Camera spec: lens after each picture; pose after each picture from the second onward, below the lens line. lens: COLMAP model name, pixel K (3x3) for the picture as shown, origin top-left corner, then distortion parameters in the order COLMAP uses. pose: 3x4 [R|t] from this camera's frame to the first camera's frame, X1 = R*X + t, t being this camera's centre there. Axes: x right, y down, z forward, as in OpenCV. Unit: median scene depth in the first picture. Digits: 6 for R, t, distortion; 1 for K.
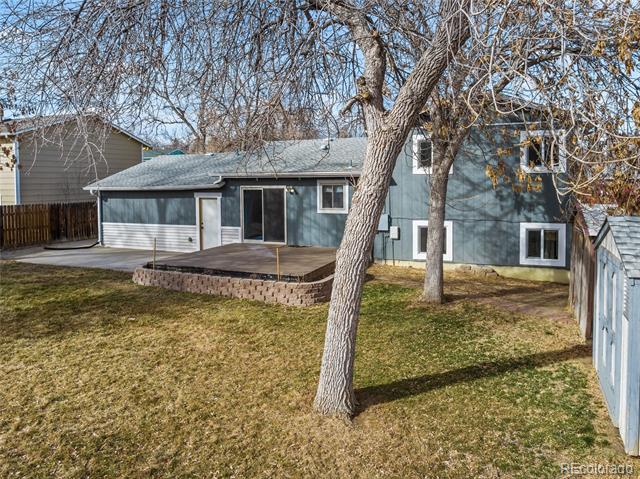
lens RADIAL K [[457.1, 0, 320.0], [0, 457.1, 239.5], [0, 0, 1]] dist [-0.034900, -0.000584]
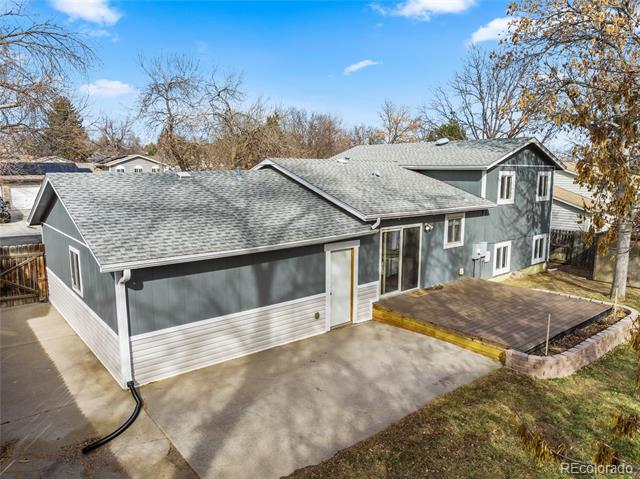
lens RADIAL K [[457.1, 0, 320.0], [0, 457.1, 239.5], [0, 0, 1]] dist [-0.034900, -0.000584]
pose [[0.458709, -0.127120, 0.879447, -0.934241], [0.103517, 0.990620, 0.089197, -0.185462], [-0.882536, 0.050122, 0.467565, 0.771507]]
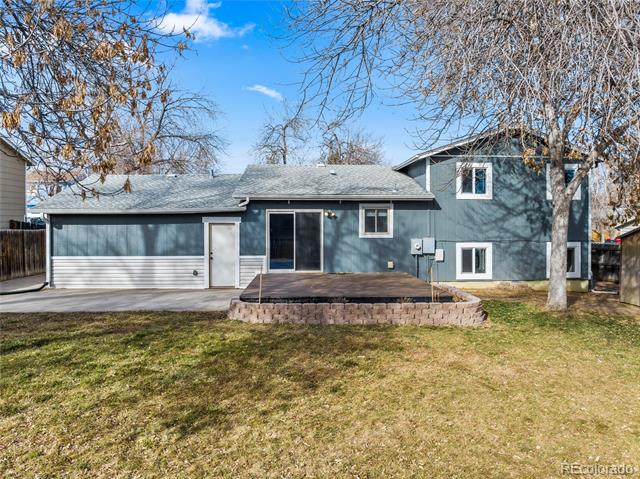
lens RADIAL K [[457.1, 0, 320.0], [0, 457.1, 239.5], [0, 0, 1]] dist [-0.034900, -0.000584]
pose [[0.906551, -0.009639, 0.421986, -0.478607], [0.046294, 0.995979, -0.076703, 0.015207], [-0.419550, 0.089071, 0.903352, 0.163072]]
